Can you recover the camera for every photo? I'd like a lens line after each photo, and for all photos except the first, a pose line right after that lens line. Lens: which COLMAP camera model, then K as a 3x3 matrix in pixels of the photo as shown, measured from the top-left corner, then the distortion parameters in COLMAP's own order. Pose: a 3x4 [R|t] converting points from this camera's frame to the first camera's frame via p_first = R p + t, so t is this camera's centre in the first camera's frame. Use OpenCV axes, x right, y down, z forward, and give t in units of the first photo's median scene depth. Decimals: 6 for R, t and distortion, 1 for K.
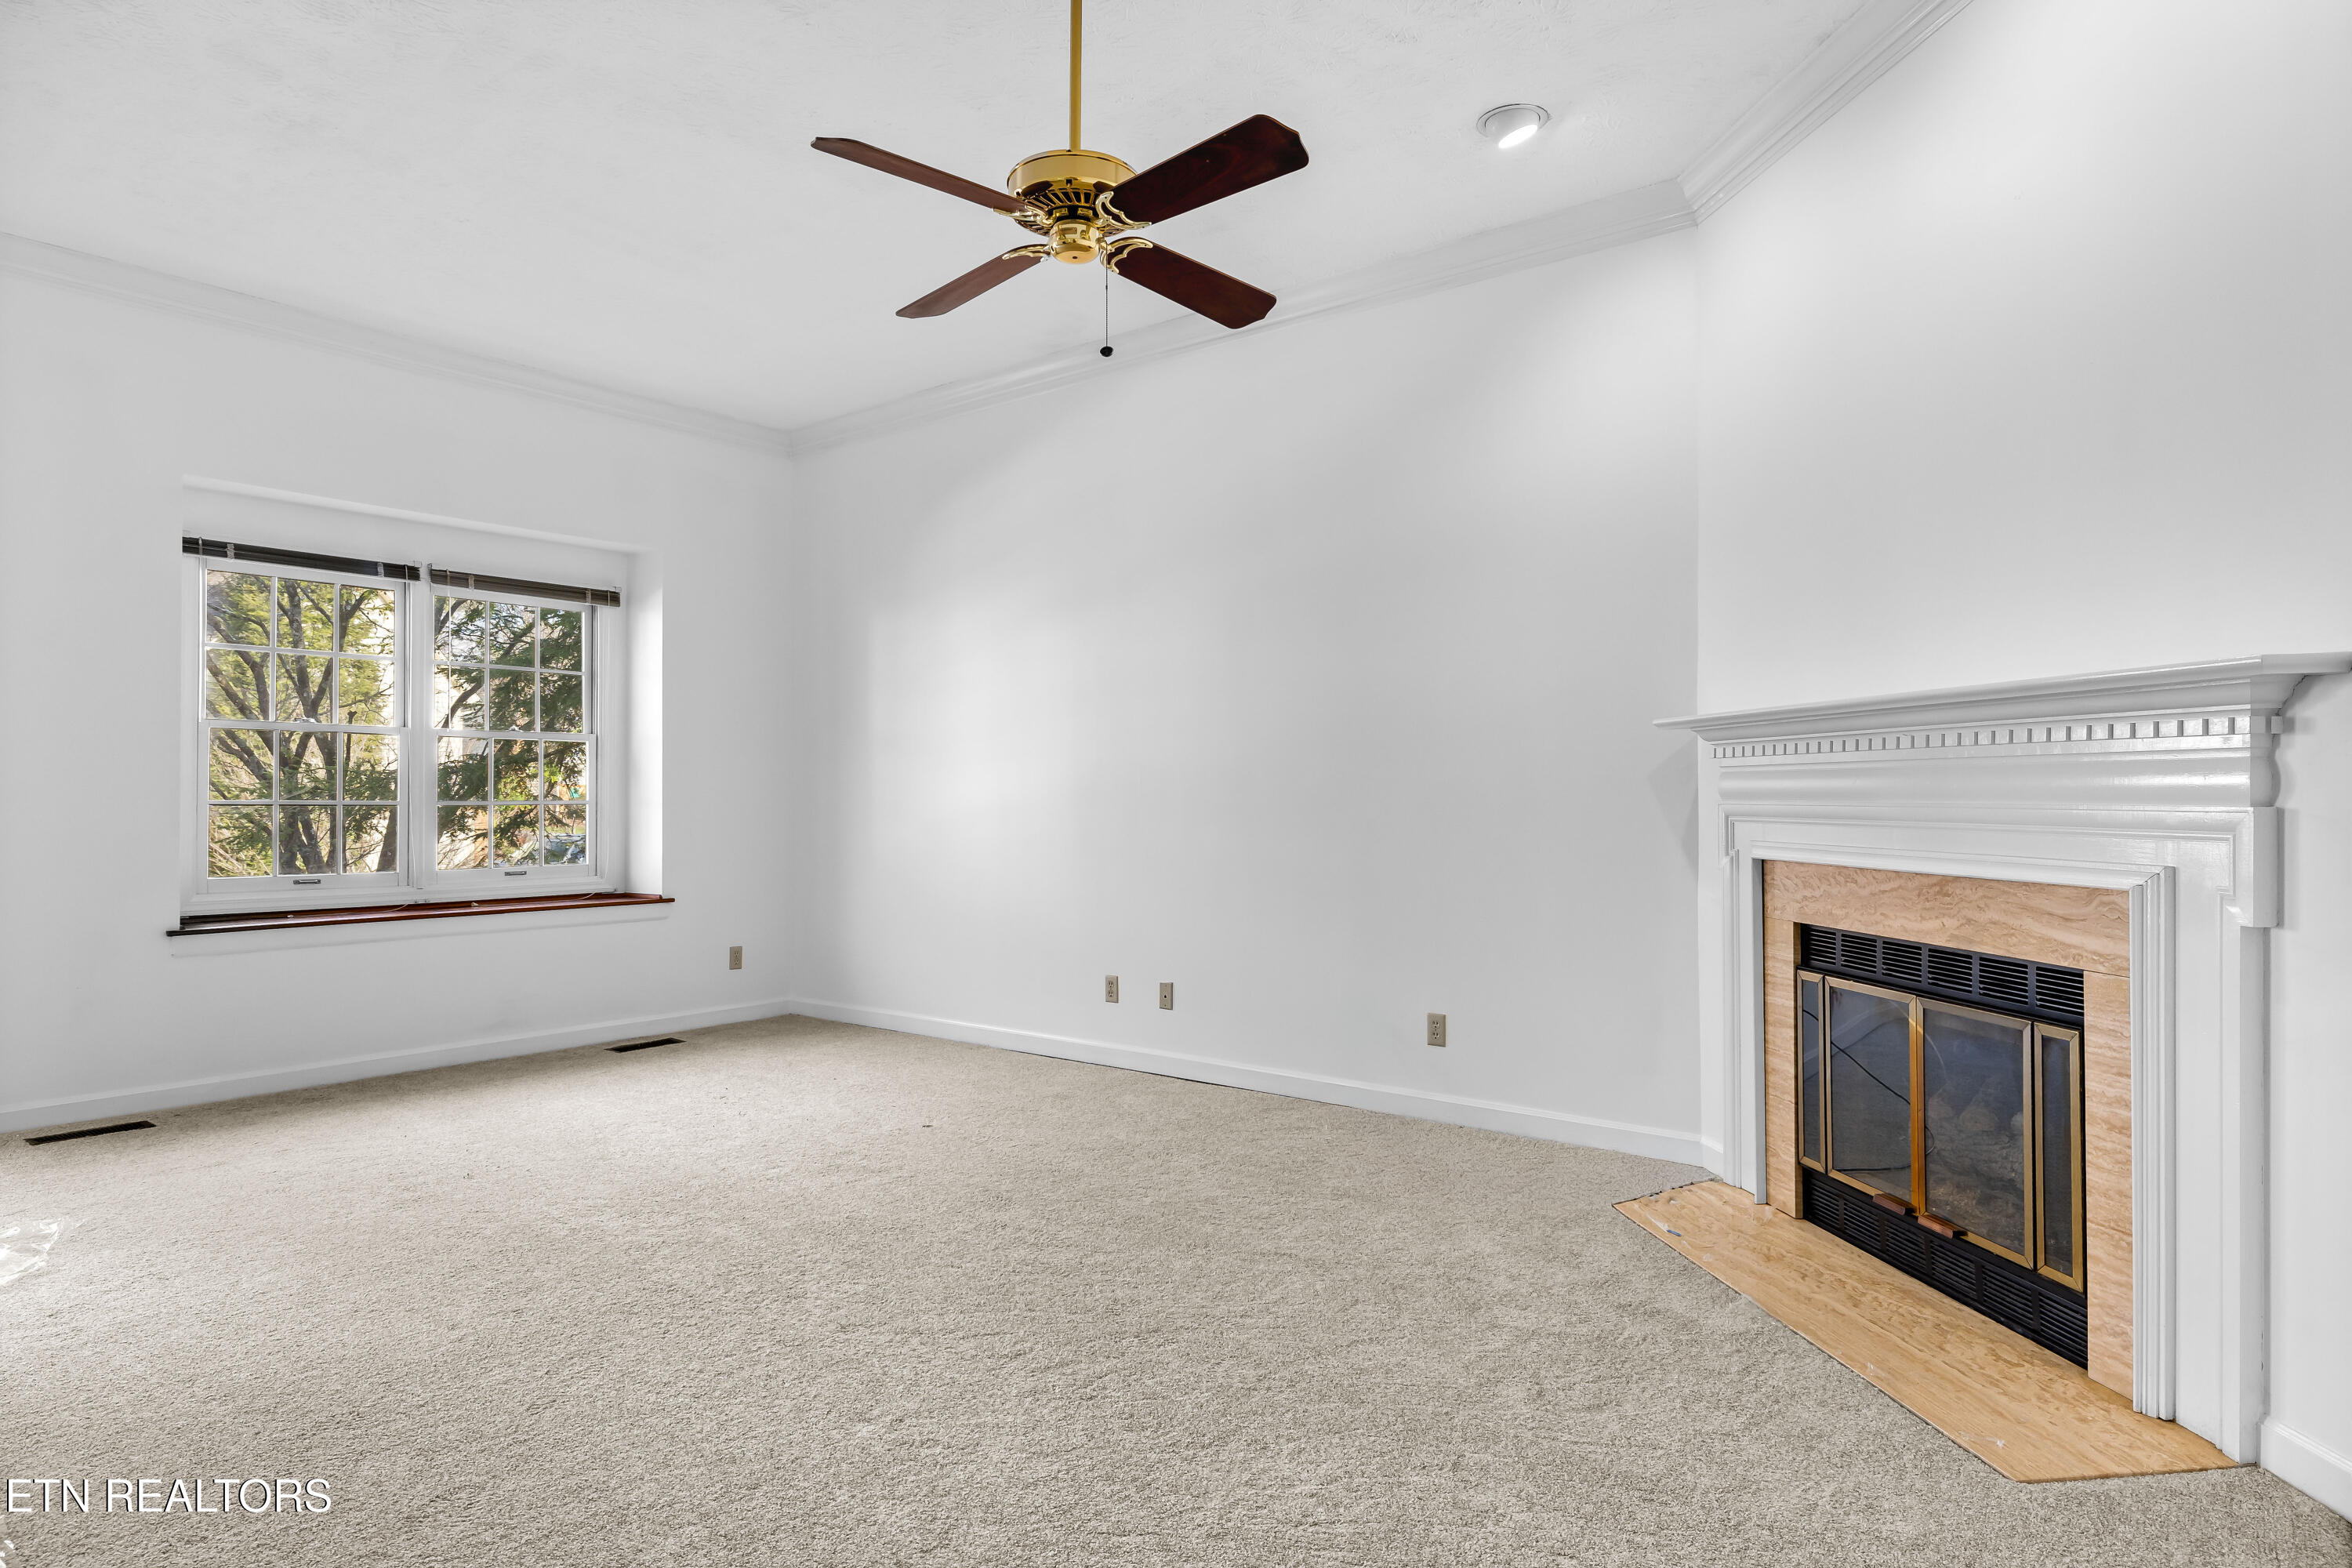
lens RADIAL K [[1313.3, 0, 1145.9], [0, 1313.3, 778.0], [0, 0, 1]] dist [0.001195, -0.016481]
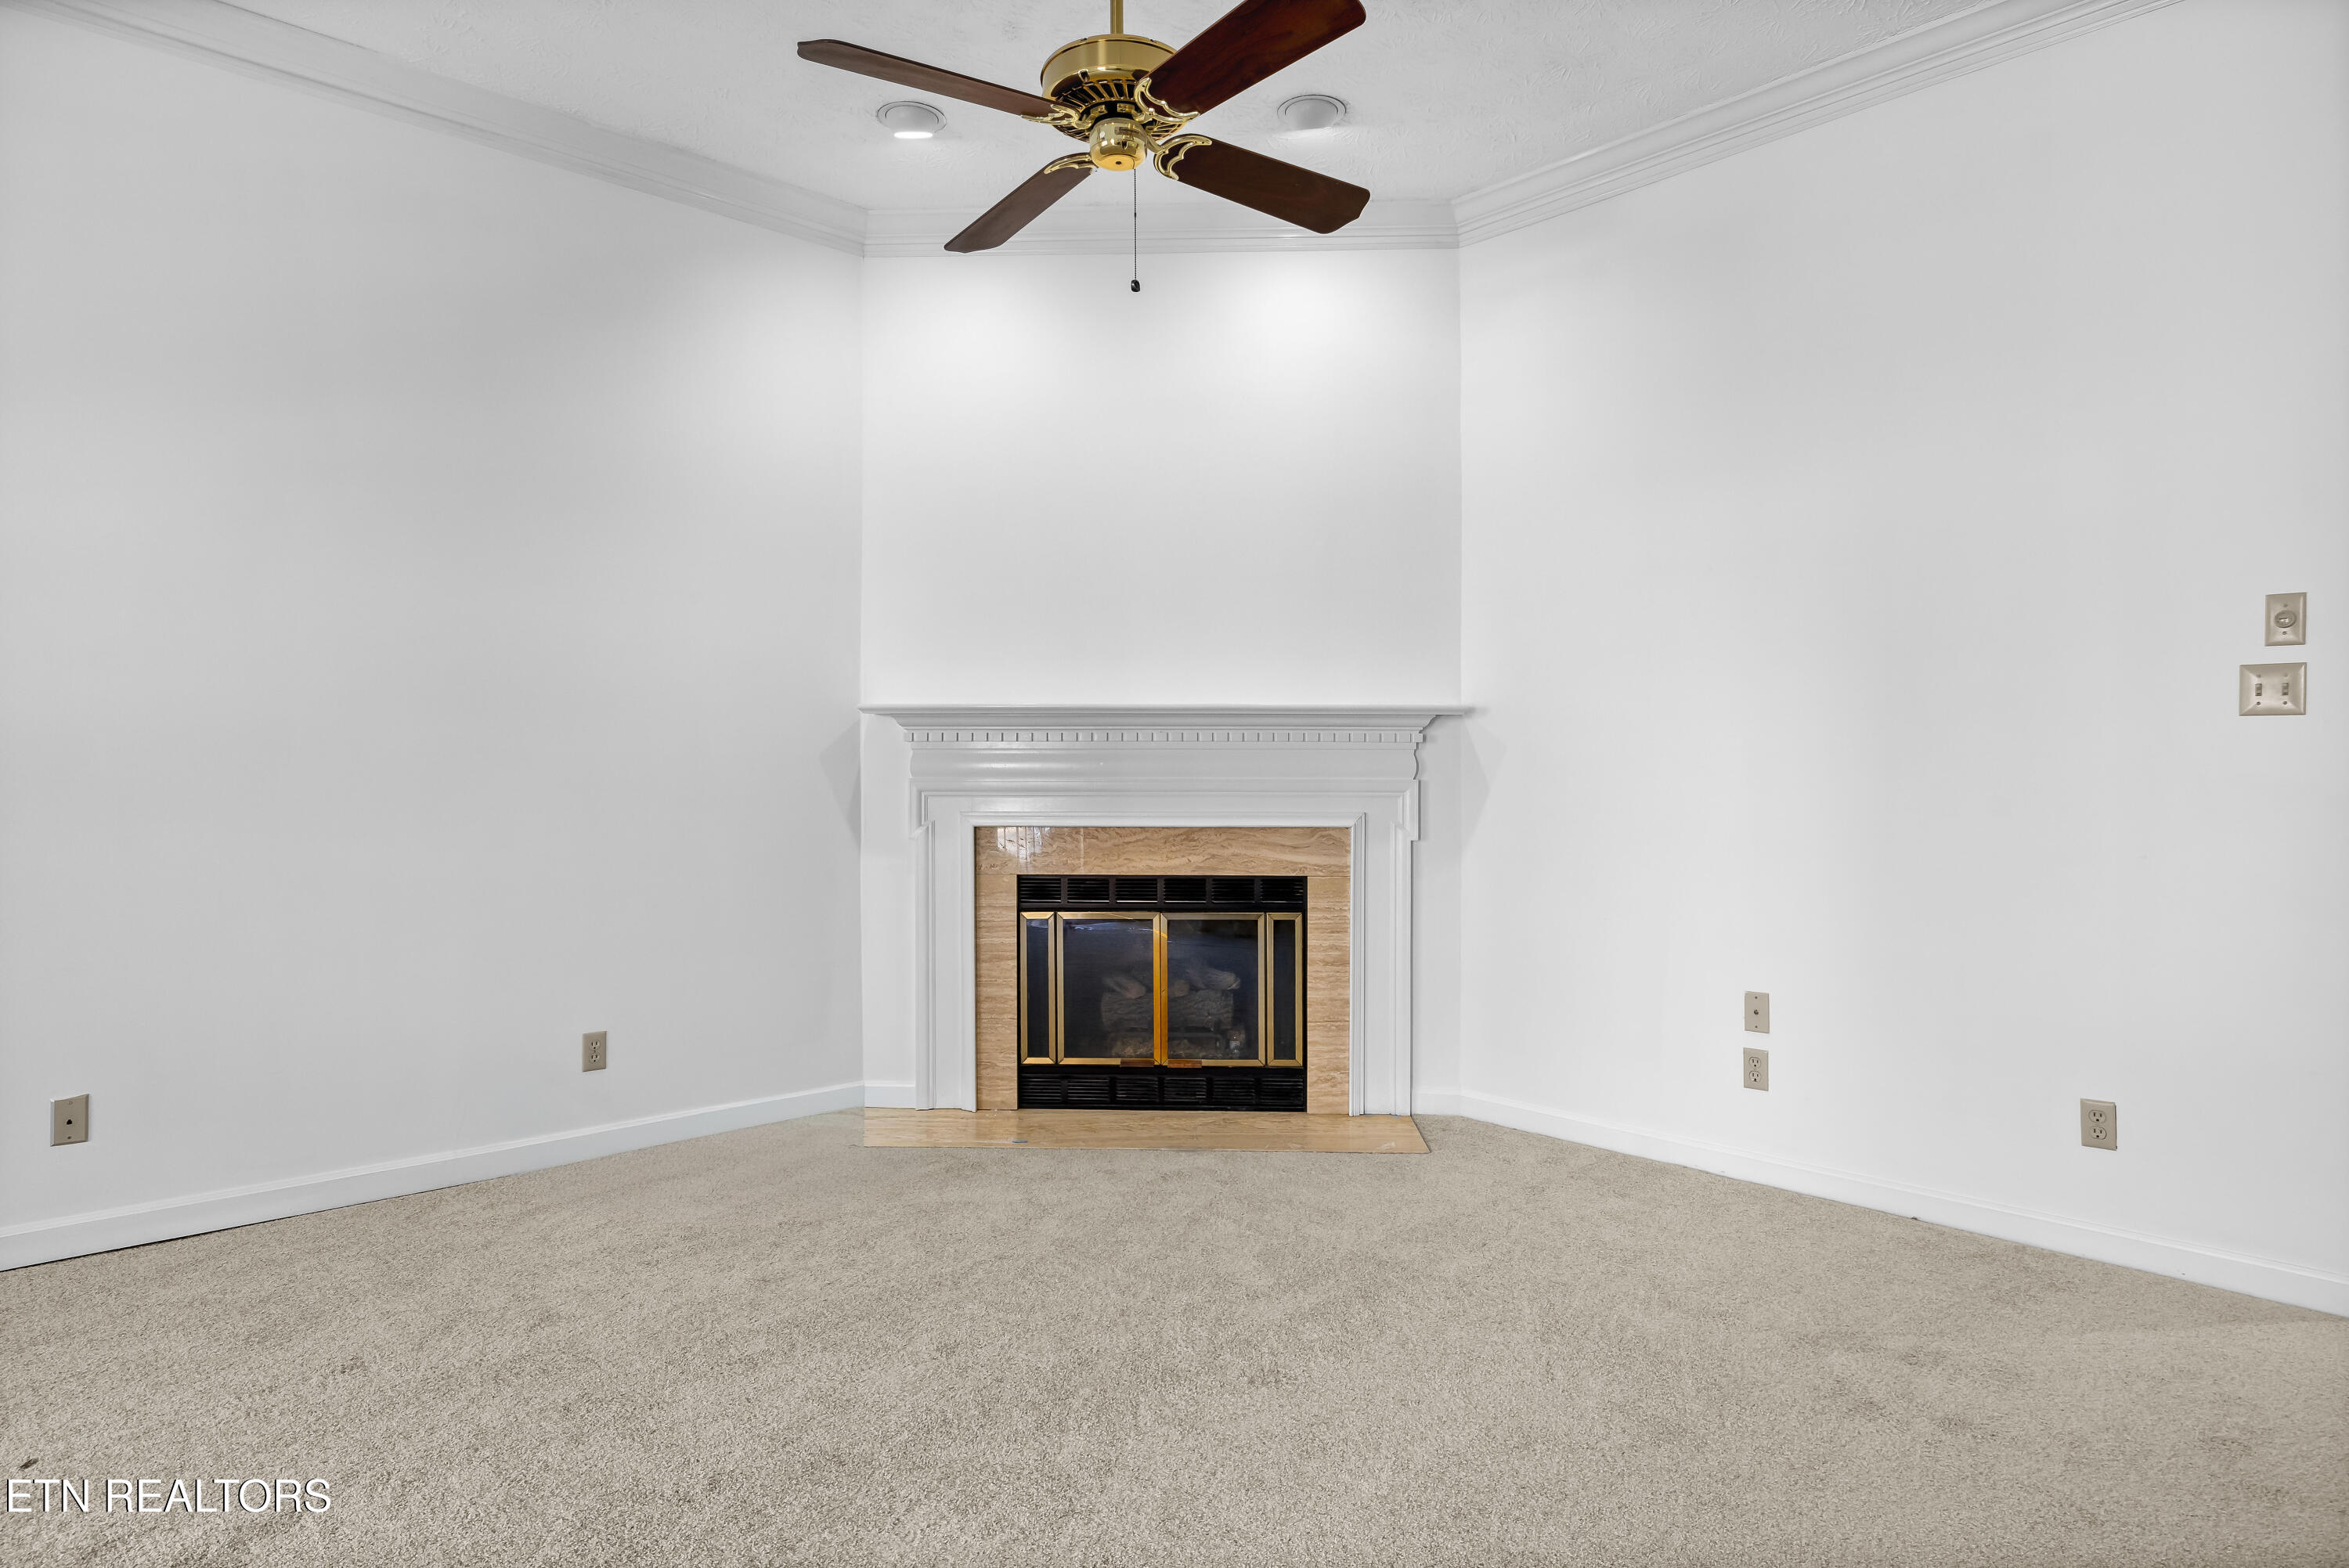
lens RADIAL K [[1311.5, 0, 1144.4], [0, 1311.5, 778.0], [0, 0, 1]] dist [0.001195, -0.016481]
pose [[0.161046, -0.000718, 0.986947, -0.842413], [-0.011156, 0.999935, 0.002548, 0.013998], [-0.986884, -0.011420, 0.161028, 0.781715]]
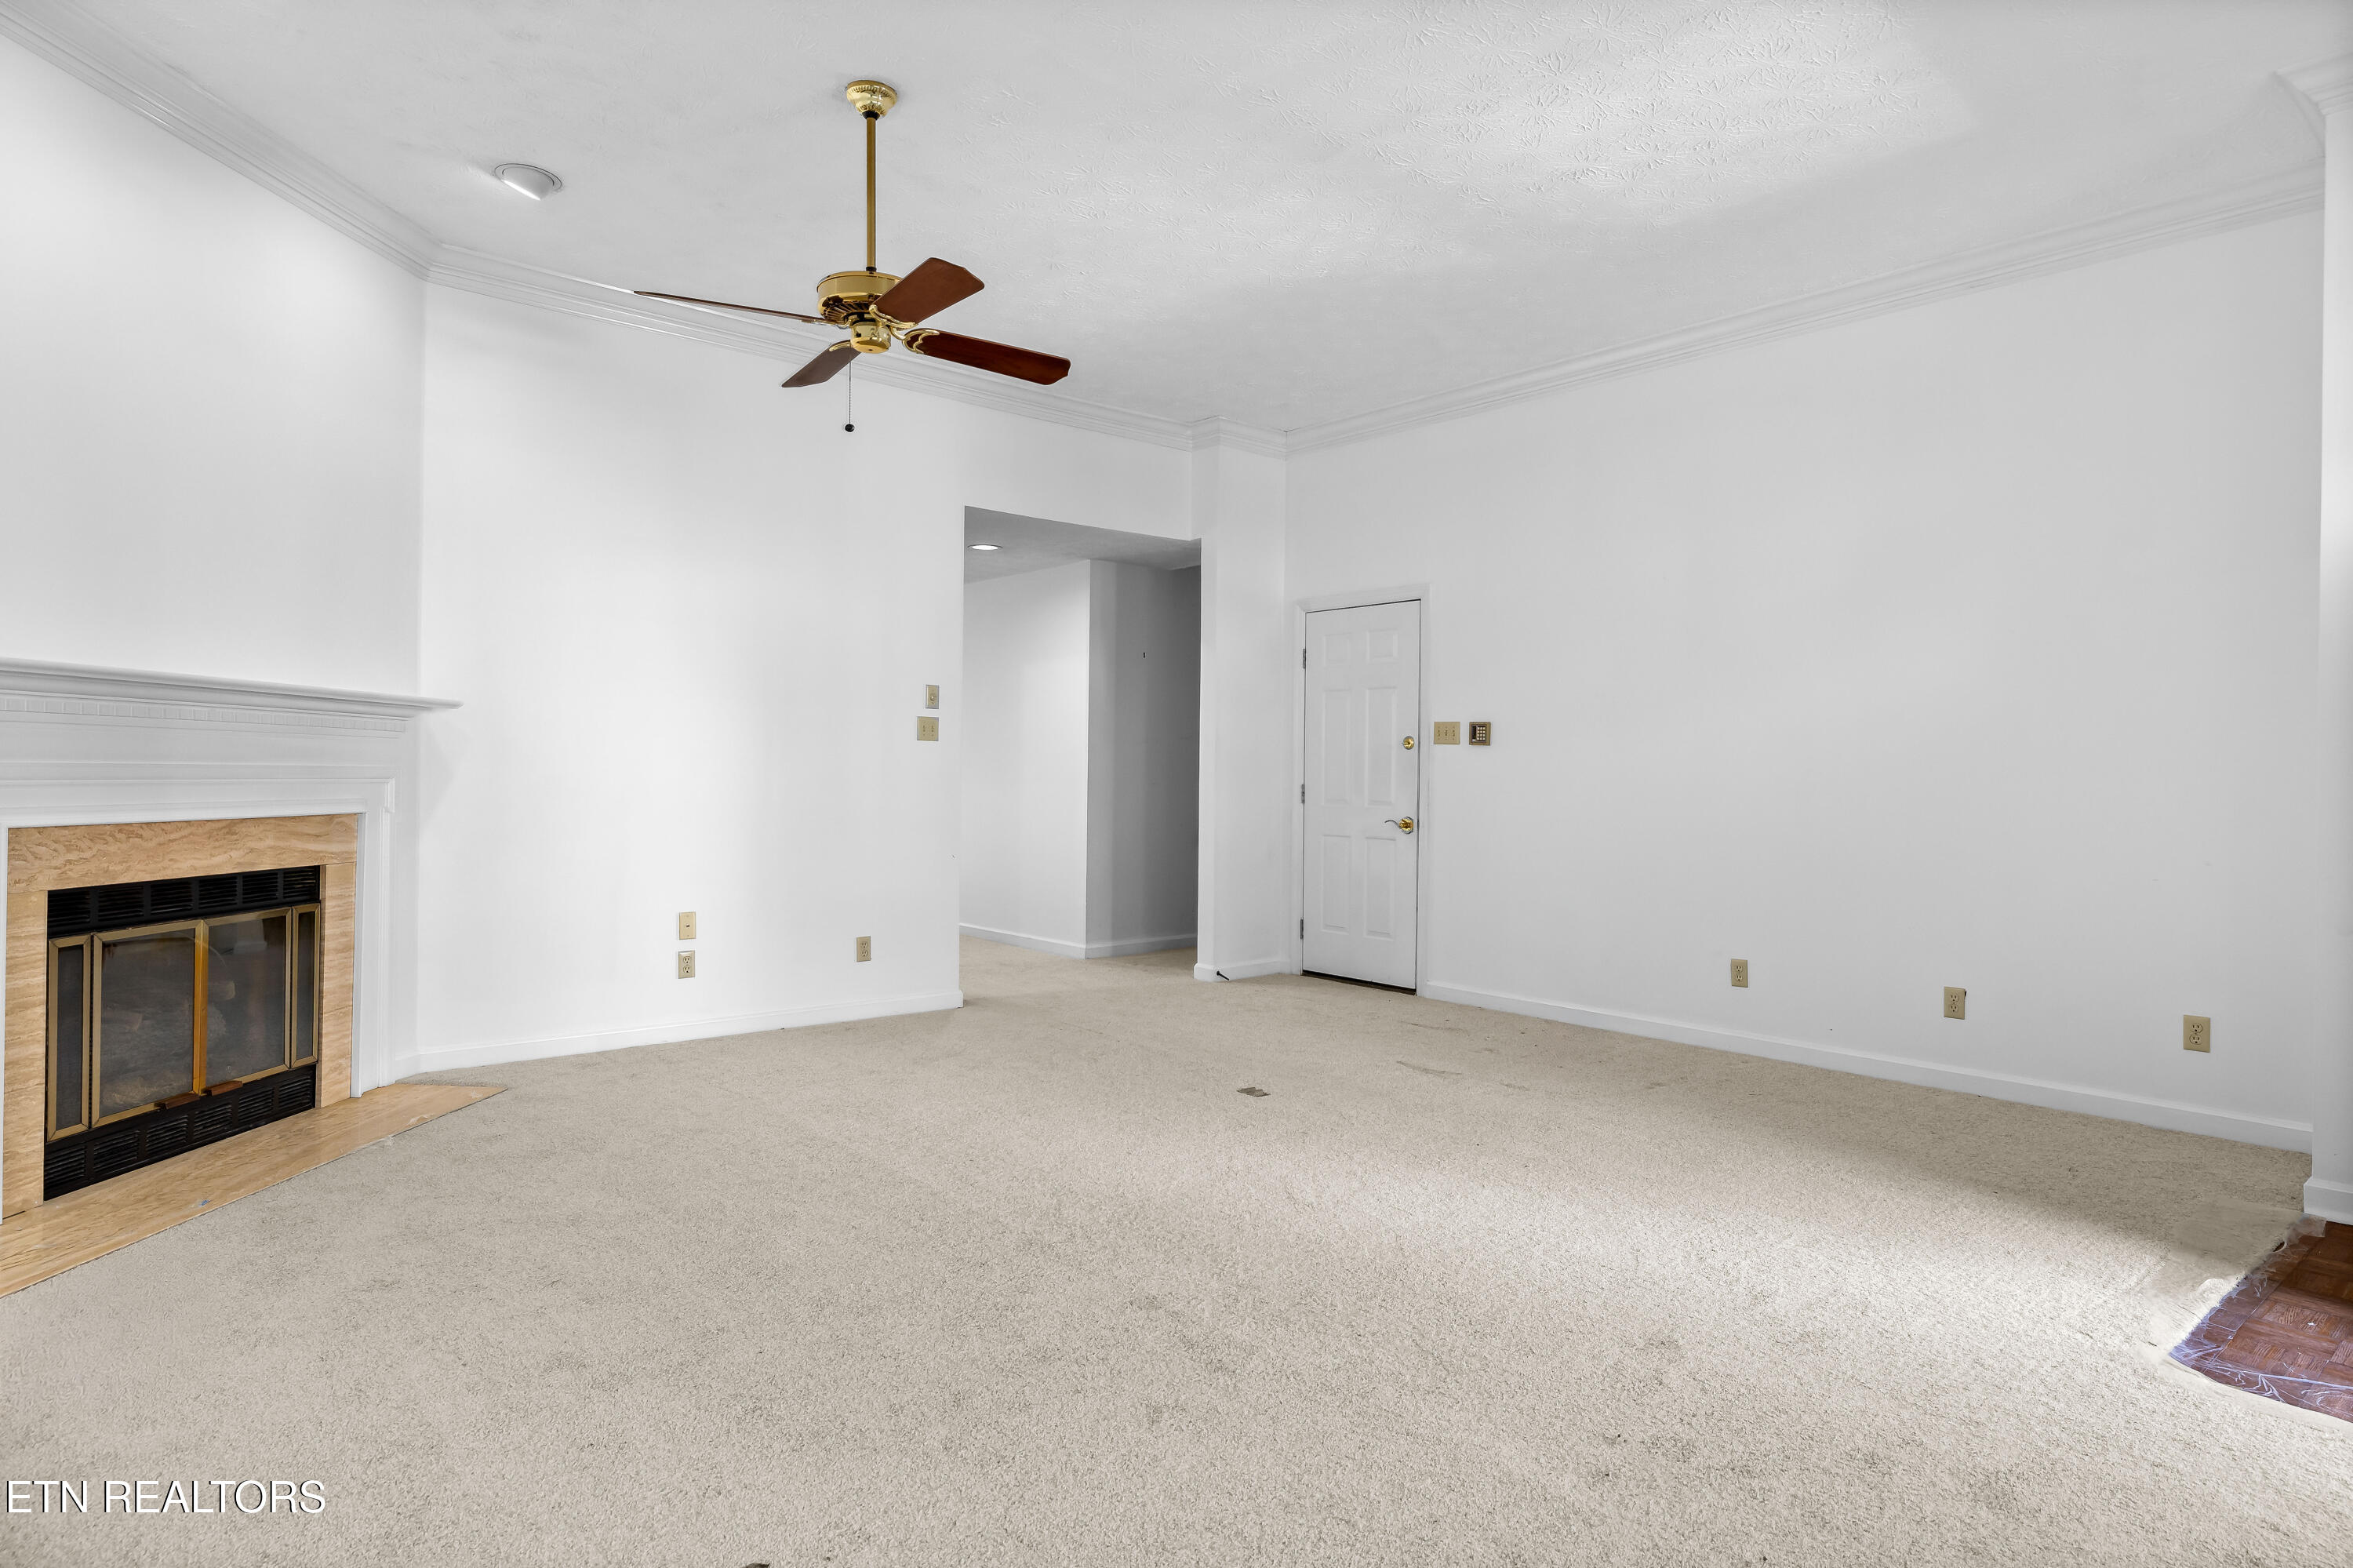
lens RADIAL K [[1313.9, 0, 1146.4], [0, 1313.9, 778.0], [0, 0, 1]] dist [0.001195, -0.016481]
pose [[-0.979433, -0.009690, 0.201535, -0.540287], [-0.011492, 0.999904, -0.007774, 0.031092], [-0.201441, -0.009930, -0.979450, 2.031219]]
